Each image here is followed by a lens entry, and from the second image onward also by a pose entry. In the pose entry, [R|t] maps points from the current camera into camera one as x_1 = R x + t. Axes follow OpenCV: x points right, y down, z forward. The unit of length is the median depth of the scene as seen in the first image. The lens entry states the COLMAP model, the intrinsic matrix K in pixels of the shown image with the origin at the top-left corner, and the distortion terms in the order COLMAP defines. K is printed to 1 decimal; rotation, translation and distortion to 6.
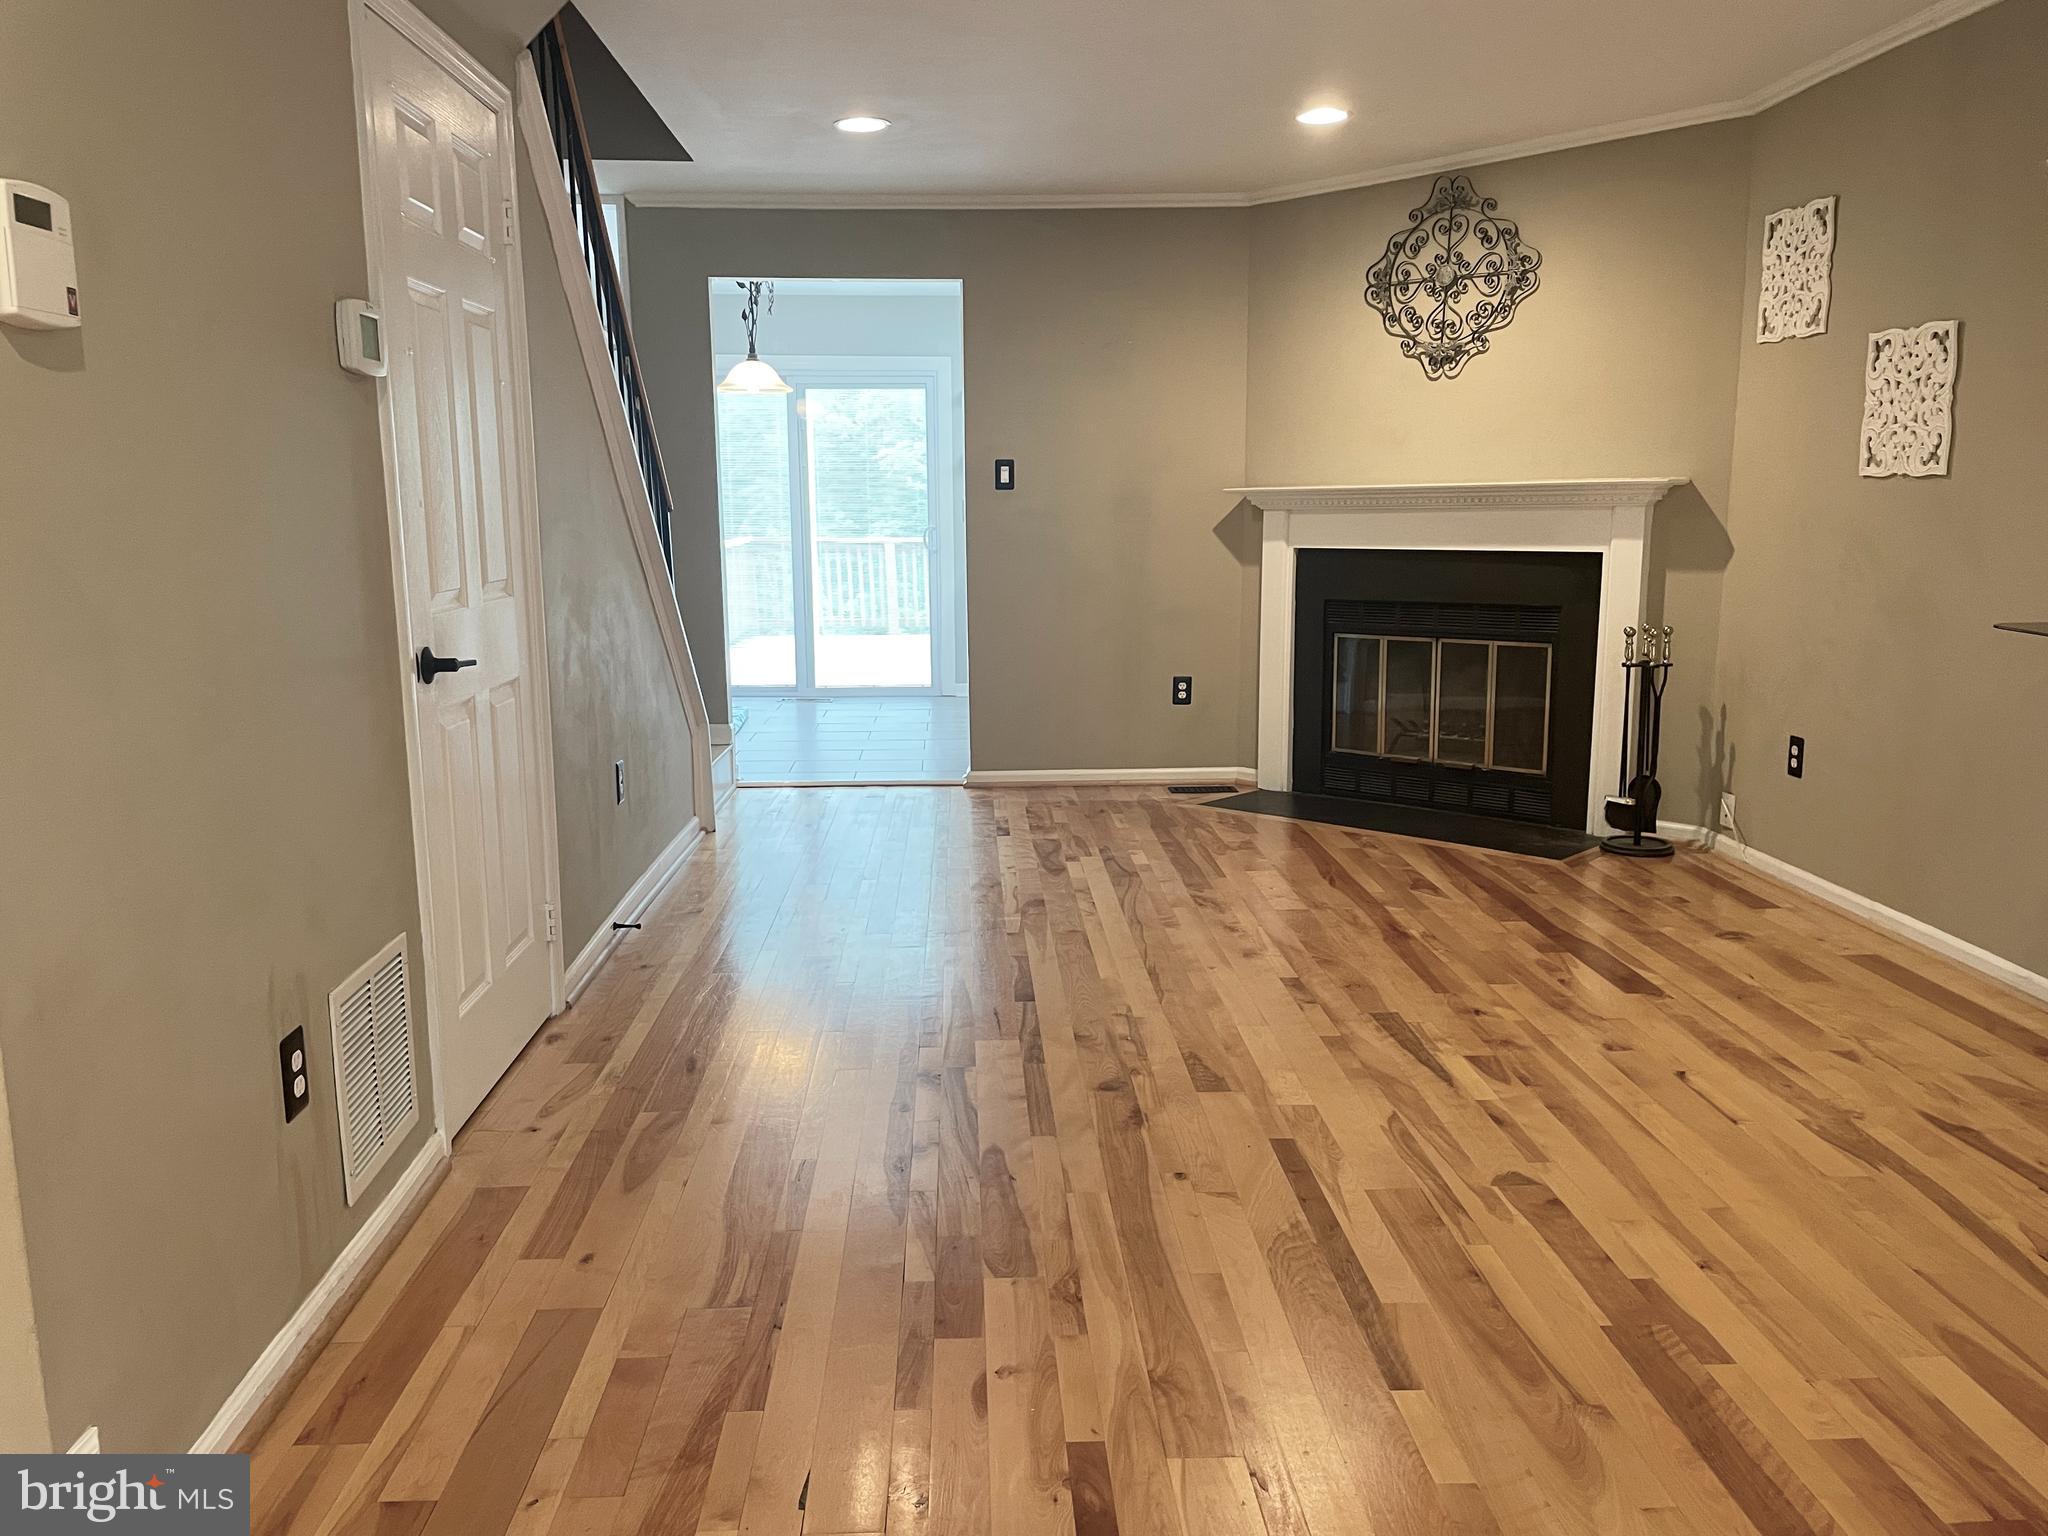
lens RADIAL K [[1542.0, 0, 1000.0], [0, 1542.0, 765.1], [0, 0, 1]] dist [0.087978, -0.111681]
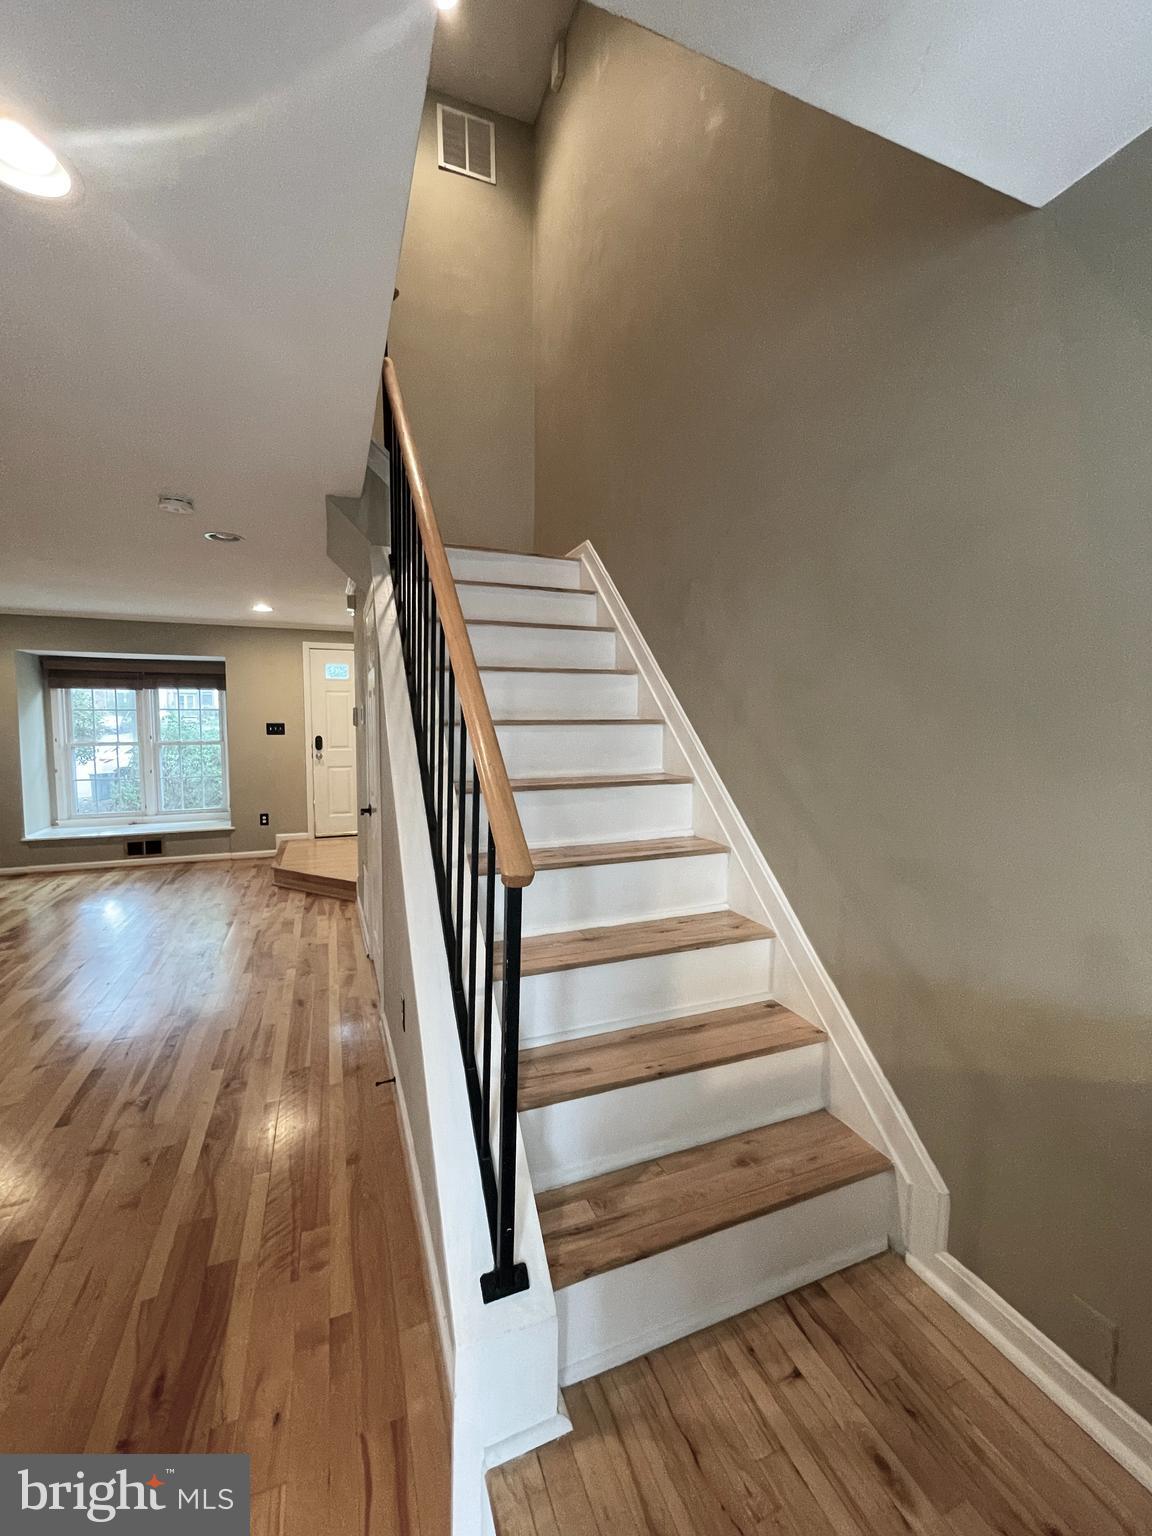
lens RADIAL K [[623.3, 0, 576.5], [0, 623.3, 761.9], [0, 0, 1]] dist [0.000503, -0.000588]
pose [[-0.939351, 0.027013, -0.341891, -0.180947], [-0.054861, 0.972221, 0.227547, -0.258335], [0.338540, 0.232503, -0.911775, 1.243913]]
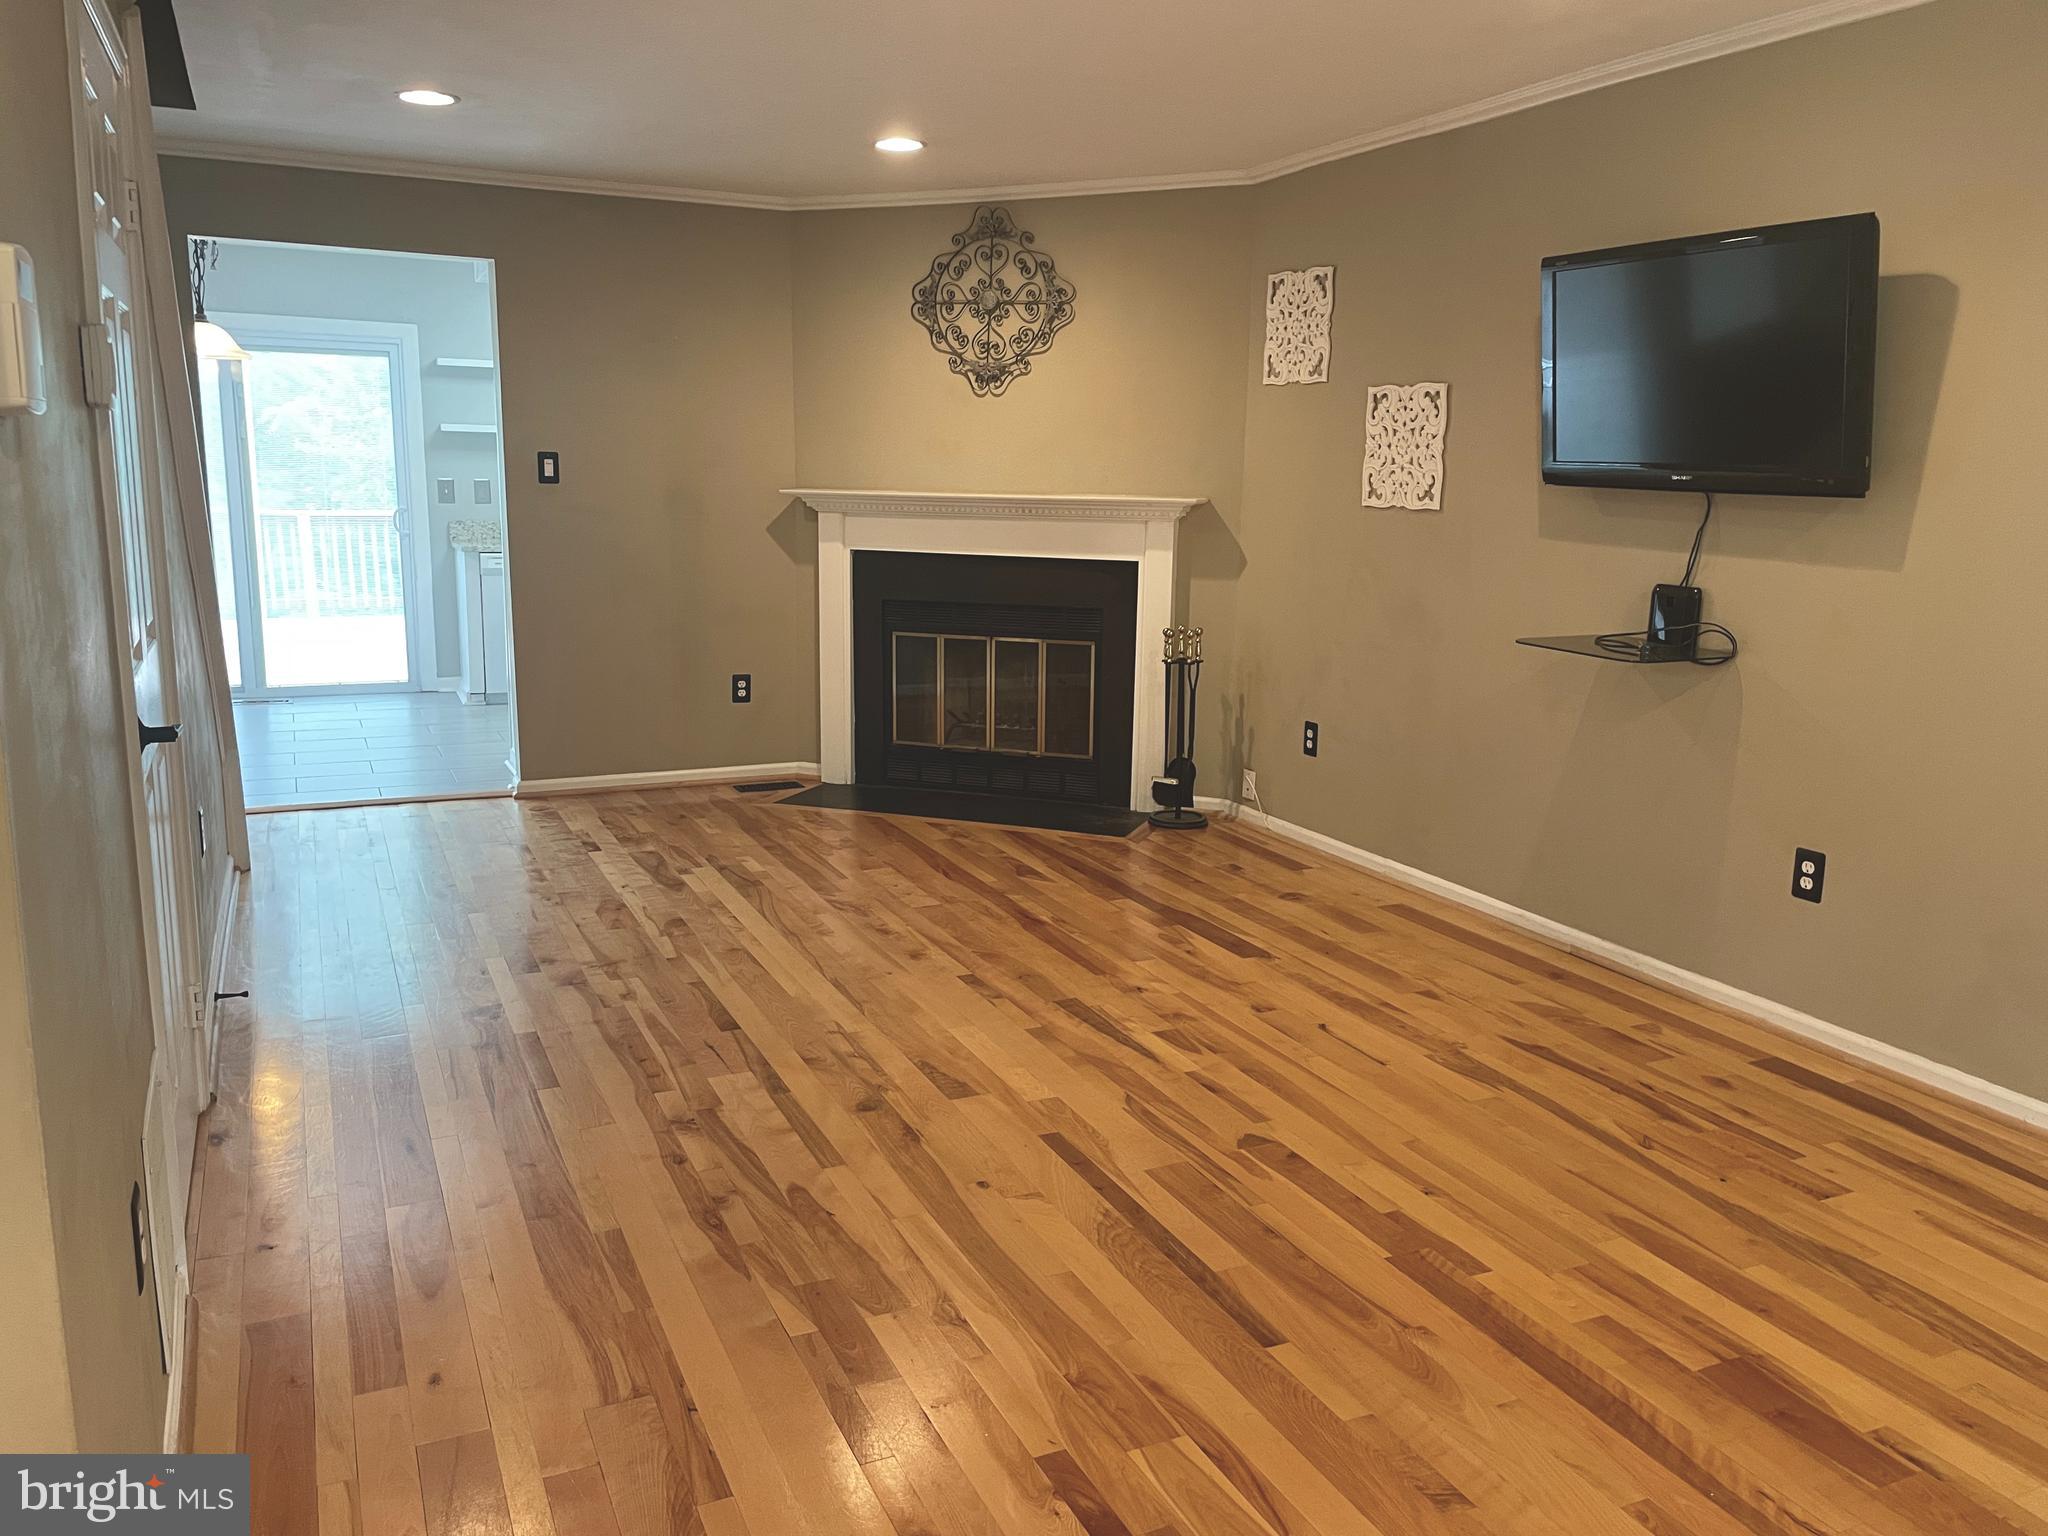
lens RADIAL K [[1542.0, 0, 1014.6], [0, 1542.0, 755.9], [0, 0, 1]] dist [0.087978, -0.111681]
pose [[0.919722, -0.049530, 0.389433, -0.141800], [0.042467, 0.998740, 0.026731, -0.030434], [-0.390266, -0.008047, 0.920667, 0.007570]]
